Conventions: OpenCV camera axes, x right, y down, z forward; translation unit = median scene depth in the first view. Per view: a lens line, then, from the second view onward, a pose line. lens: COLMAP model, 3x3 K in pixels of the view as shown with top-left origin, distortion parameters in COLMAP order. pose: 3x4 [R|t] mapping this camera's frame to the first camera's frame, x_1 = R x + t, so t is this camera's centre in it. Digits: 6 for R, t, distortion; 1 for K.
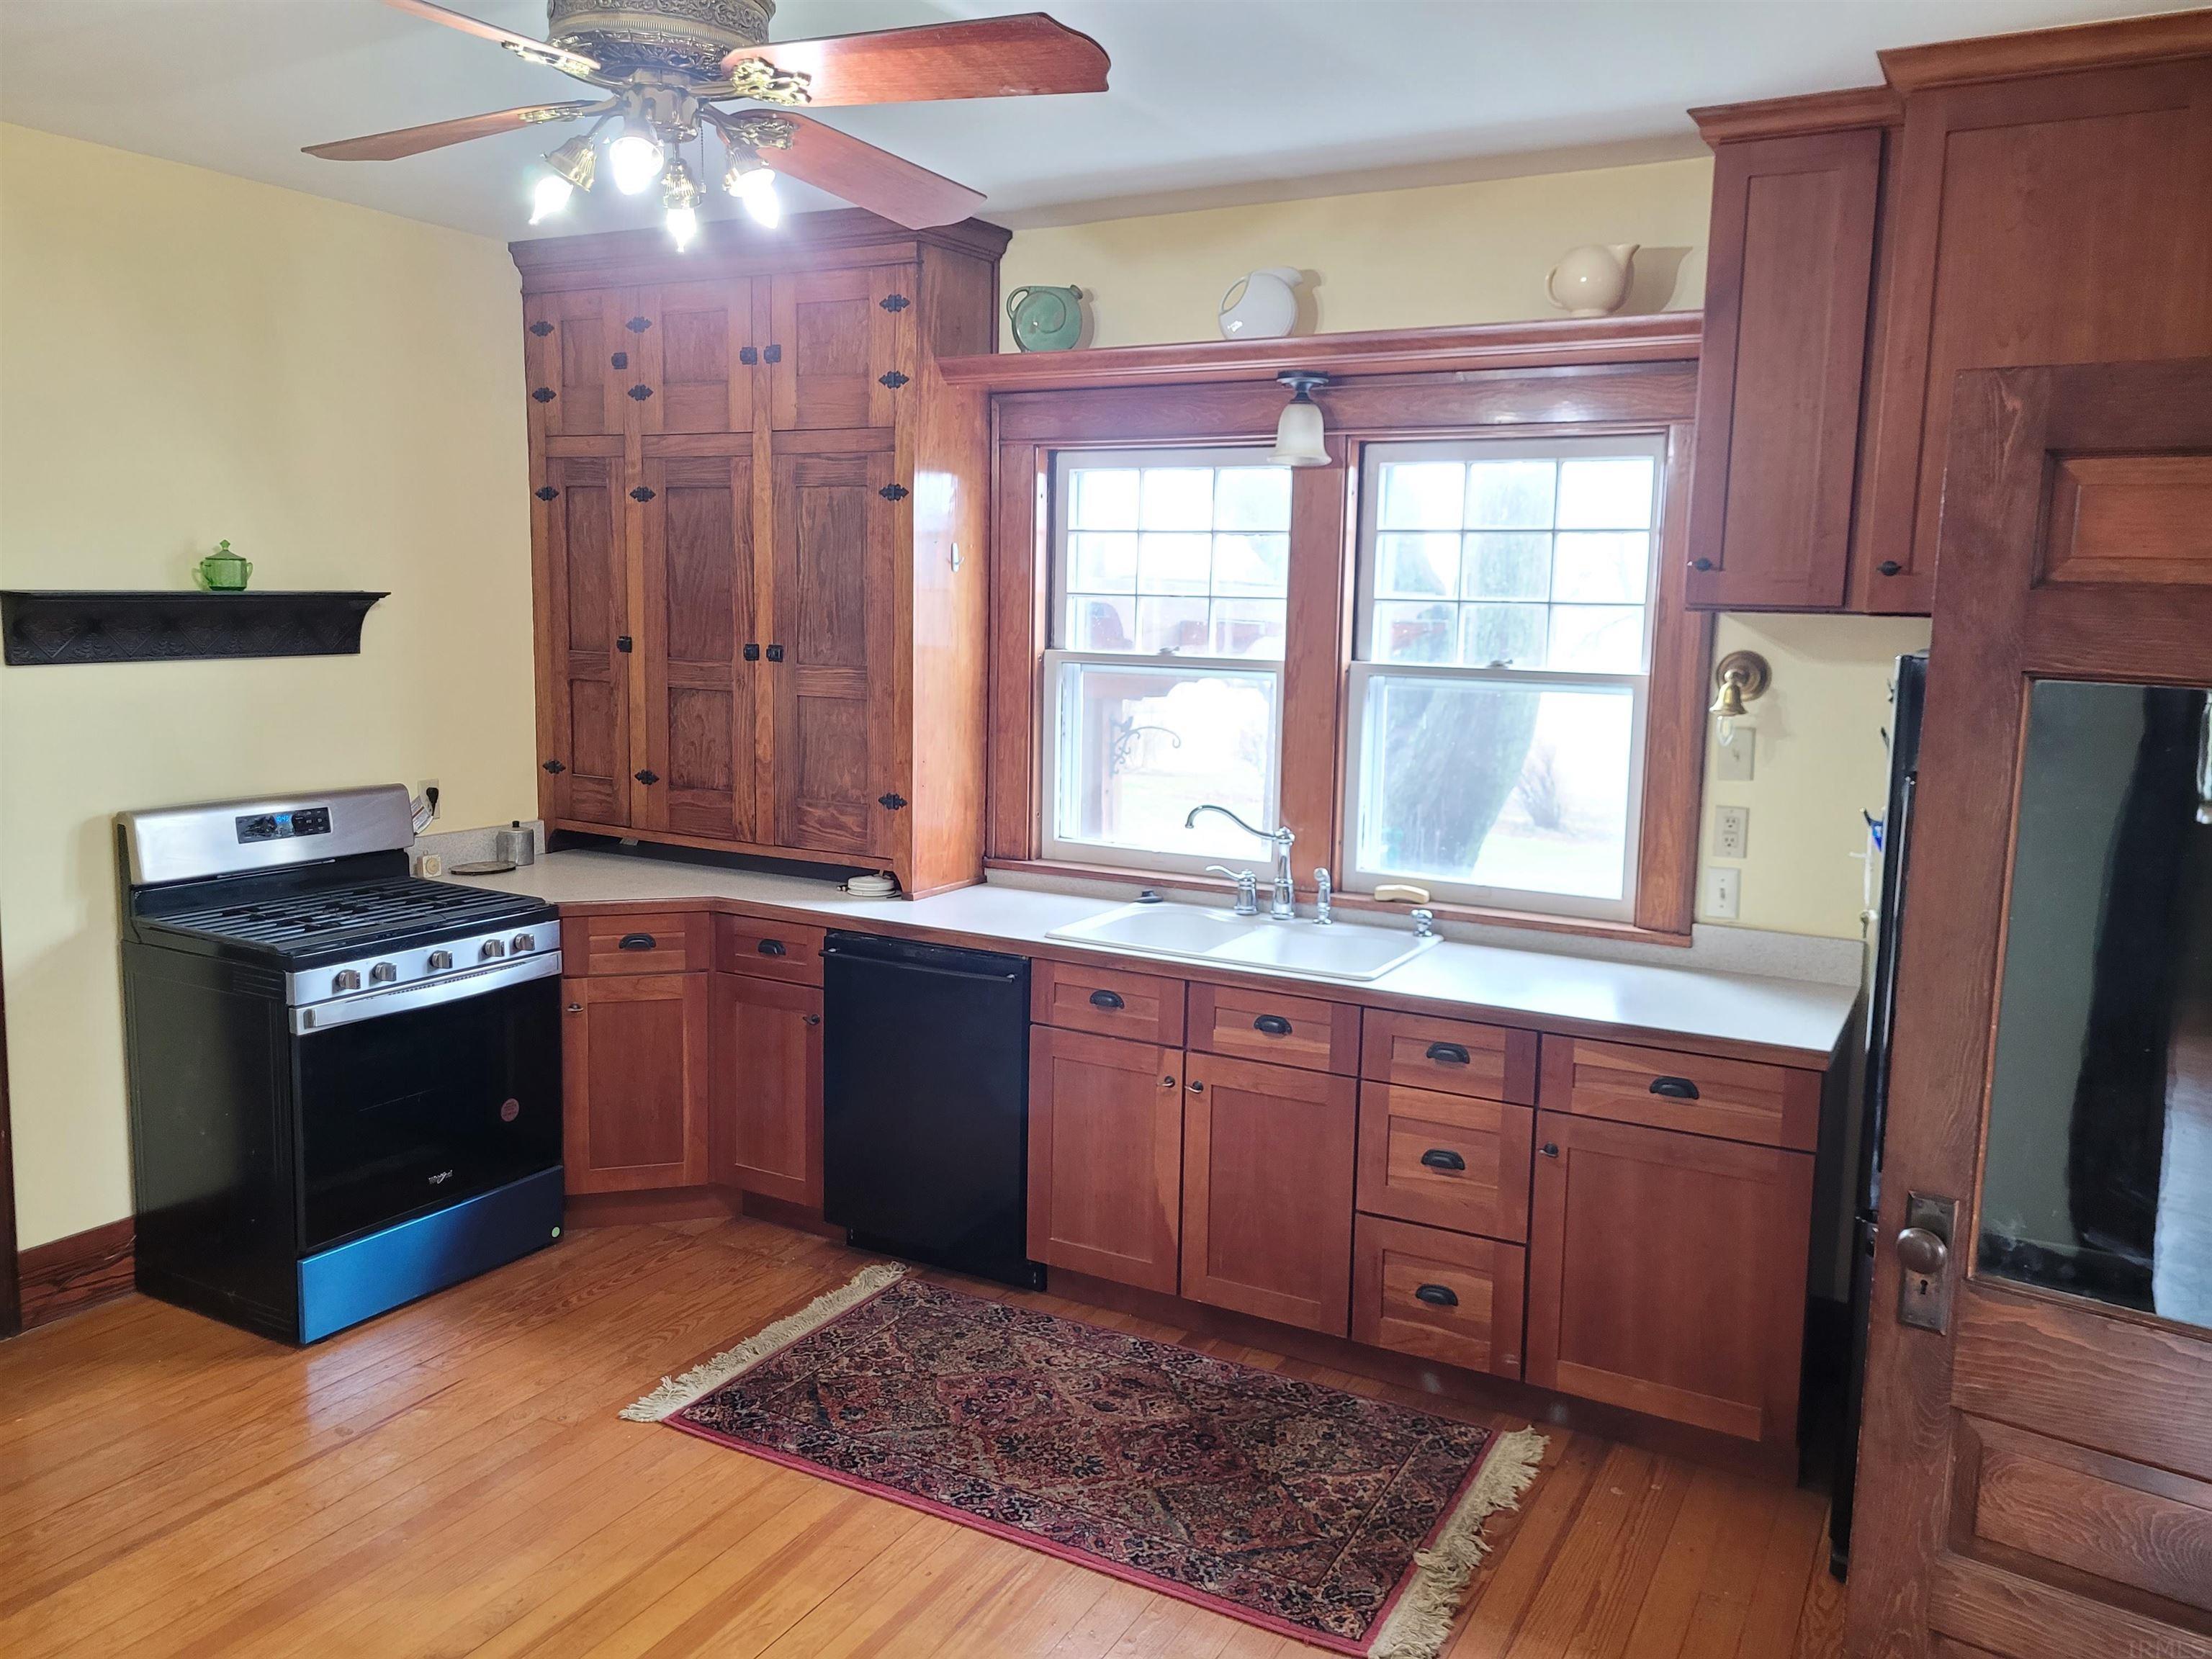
lens RADIAL K [[1659.2, 0, 1095.5], [0, 1659.2, 816.4], [0, 0, 1]] dist [0.007618, 0.000608]
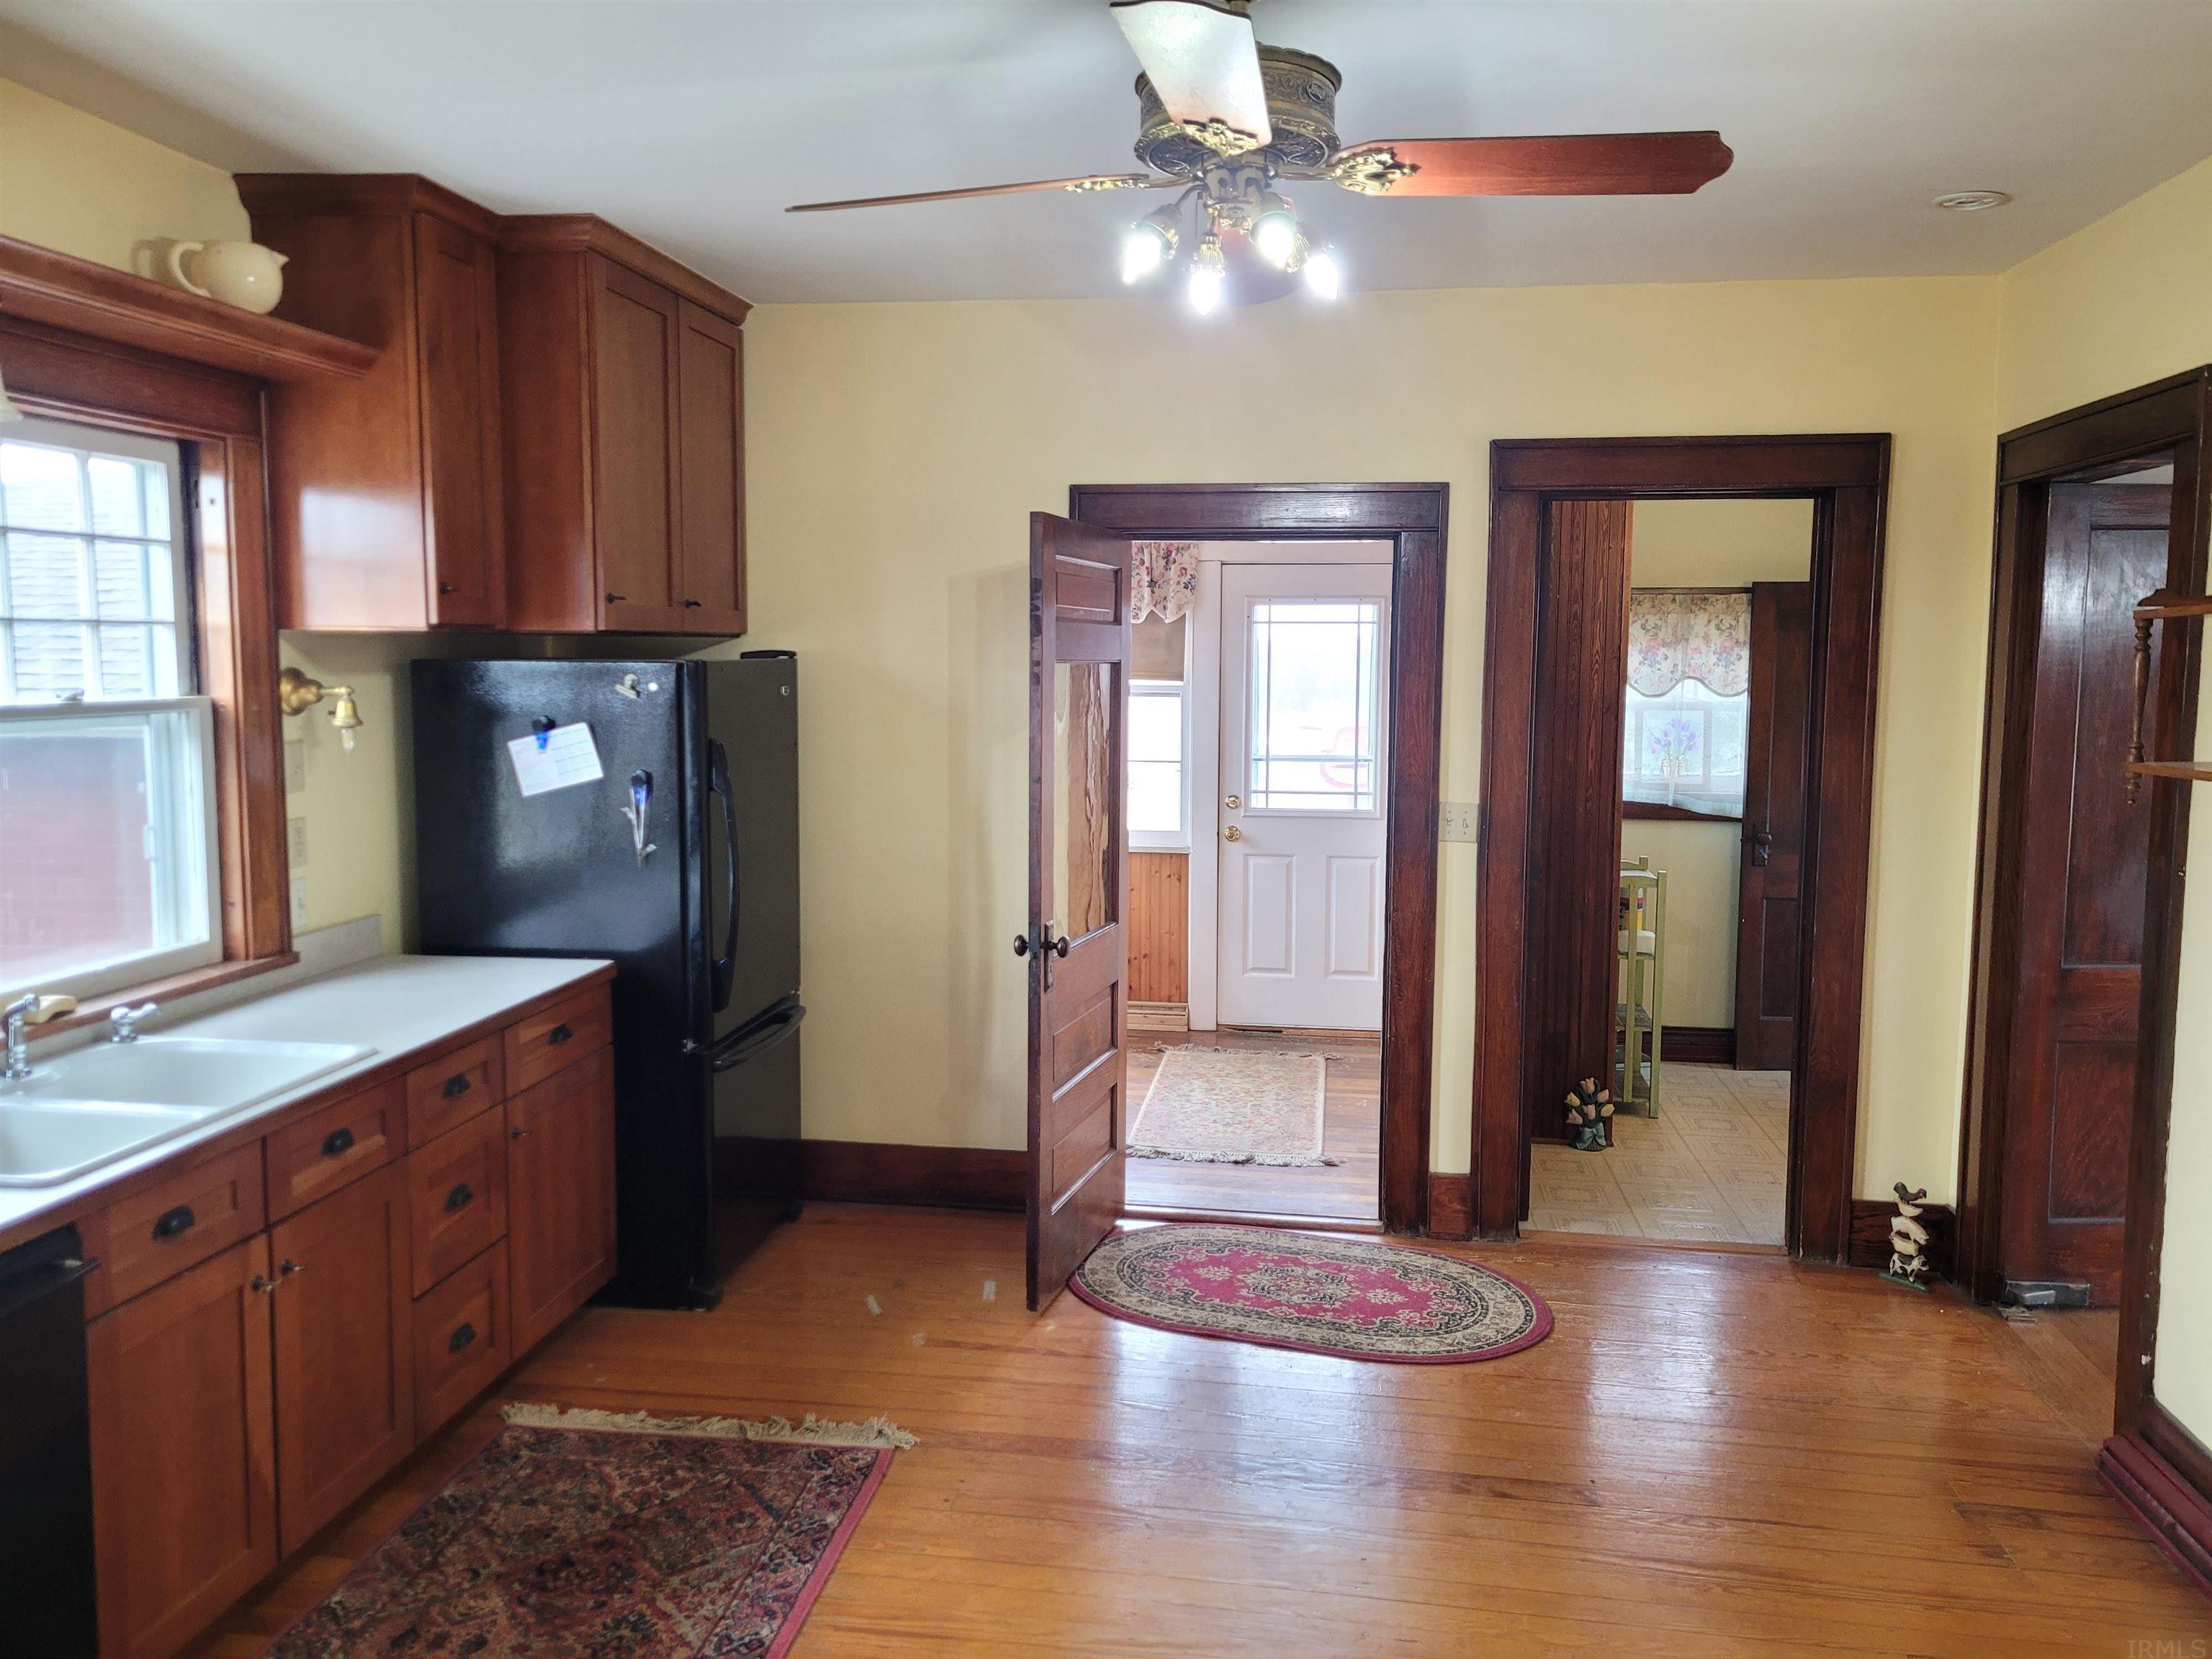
lens RADIAL K [[1659.2, 0, 1095.5], [0, 1659.2, 816.4], [0, 0, 1]] dist [0.007618, 0.000608]
pose [[-0.355515, -0.116328, 0.927403, -0.767442], [0.113322, 0.979540, 0.166309, -0.125253], [-0.927775, 0.164221, -0.335059, 0.903491]]
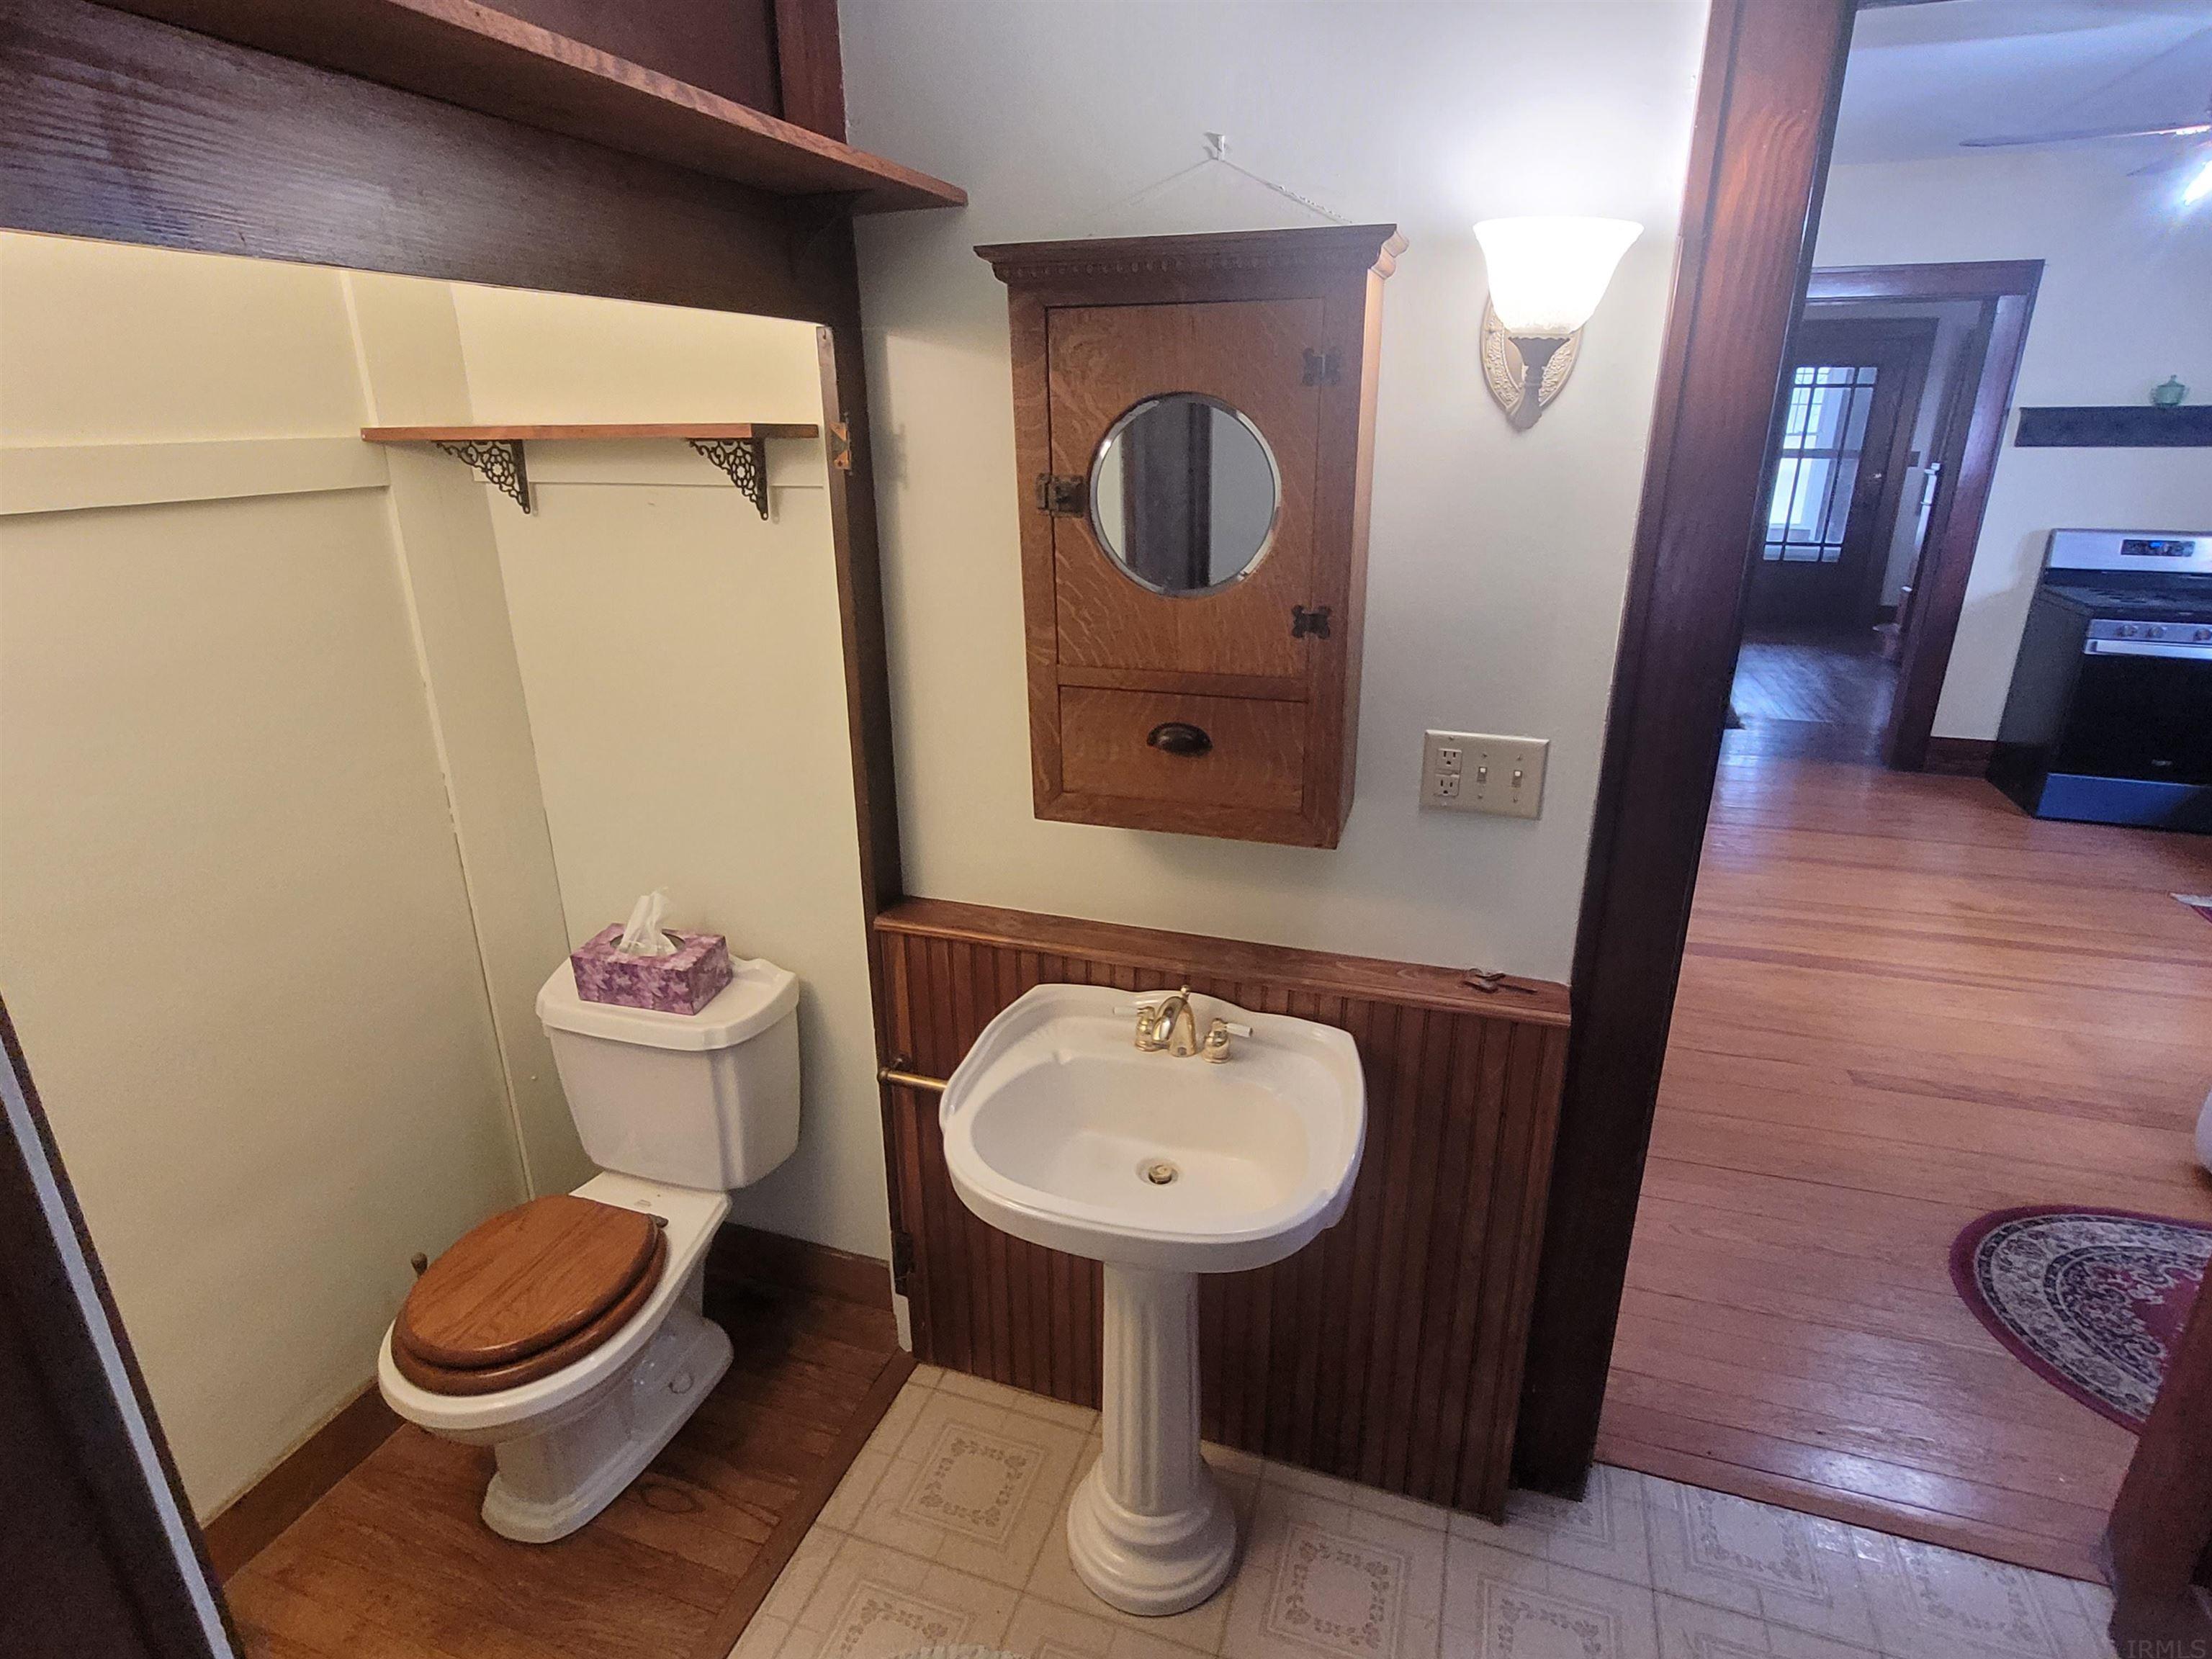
lens RADIAL K [[1087.9, 0, 1102.7], [0, 1087.9, 817.6], [0, 0, 1]] dist [-0.002412, -0.001025]
pose [[0.158447, 0.326334, -0.931880, 0.520907], [-0.118078, 0.943292, 0.310254, 0.053700], [0.980282, 0.060875, 0.187994, -0.299069]]
